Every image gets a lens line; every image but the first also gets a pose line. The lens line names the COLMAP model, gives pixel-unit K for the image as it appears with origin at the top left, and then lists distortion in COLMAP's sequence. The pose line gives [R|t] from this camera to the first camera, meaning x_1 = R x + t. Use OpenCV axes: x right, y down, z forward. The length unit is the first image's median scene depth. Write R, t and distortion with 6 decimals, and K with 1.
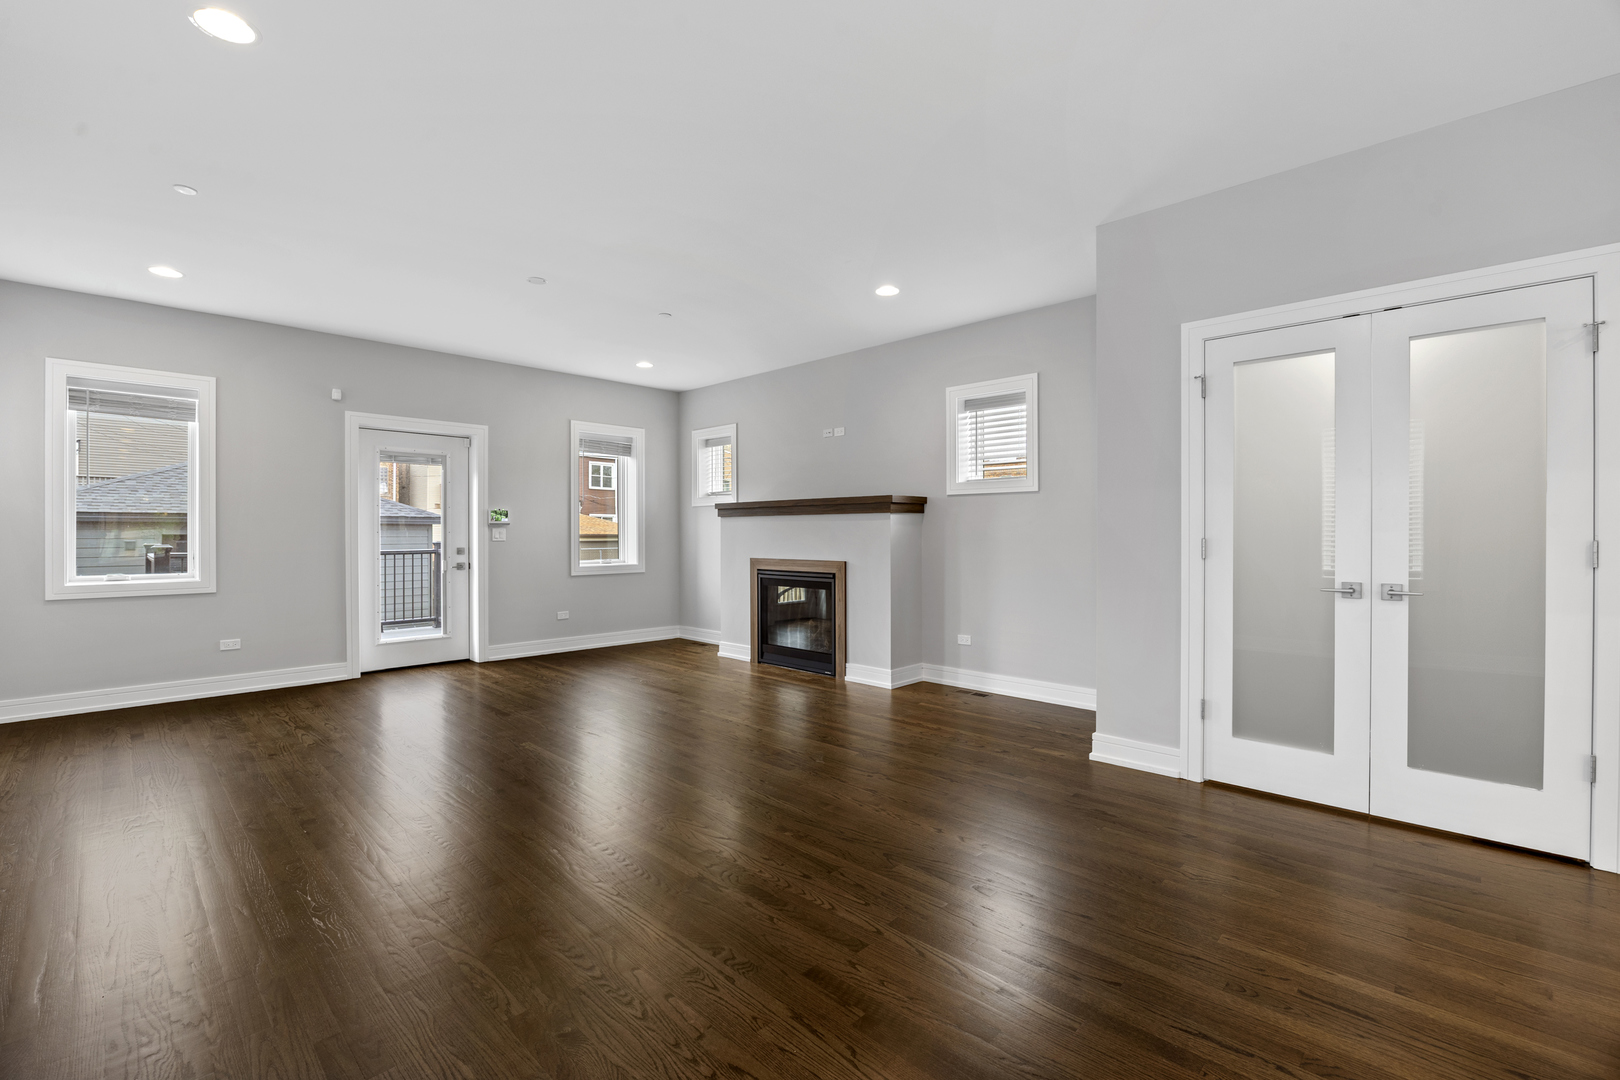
lens RADIAL K [[736.7, 0, 810.0], [0, 736.7, 540.0], [0, 0, 1]] dist [-0.000445, -0.000027]
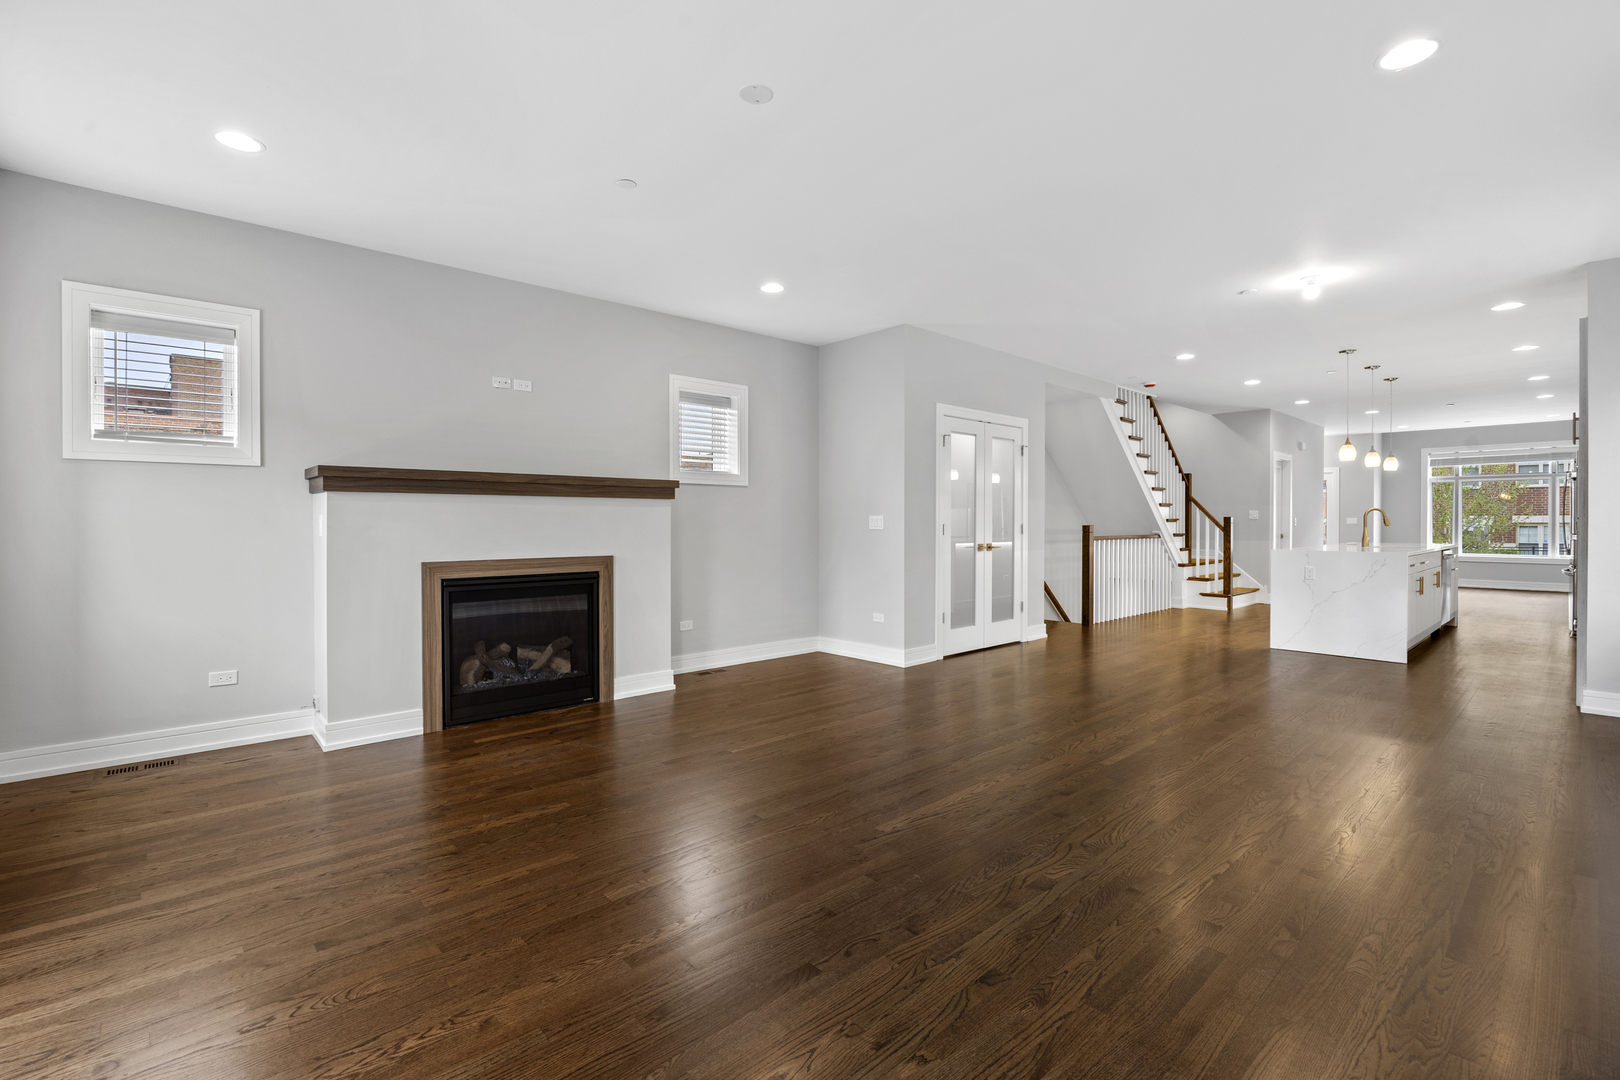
lens RADIAL K [[744.4, 0, 809.8], [0, 744.4, 523.6], [0, 0, 1]] dist [-0.001168, -0.000112]
pose [[0.035531, -0.000342, 0.999369, -0.780761], [0.010918, 0.999940, -0.000046, -0.003745], [-0.999309, 0.010913, 0.035533, 0.755300]]
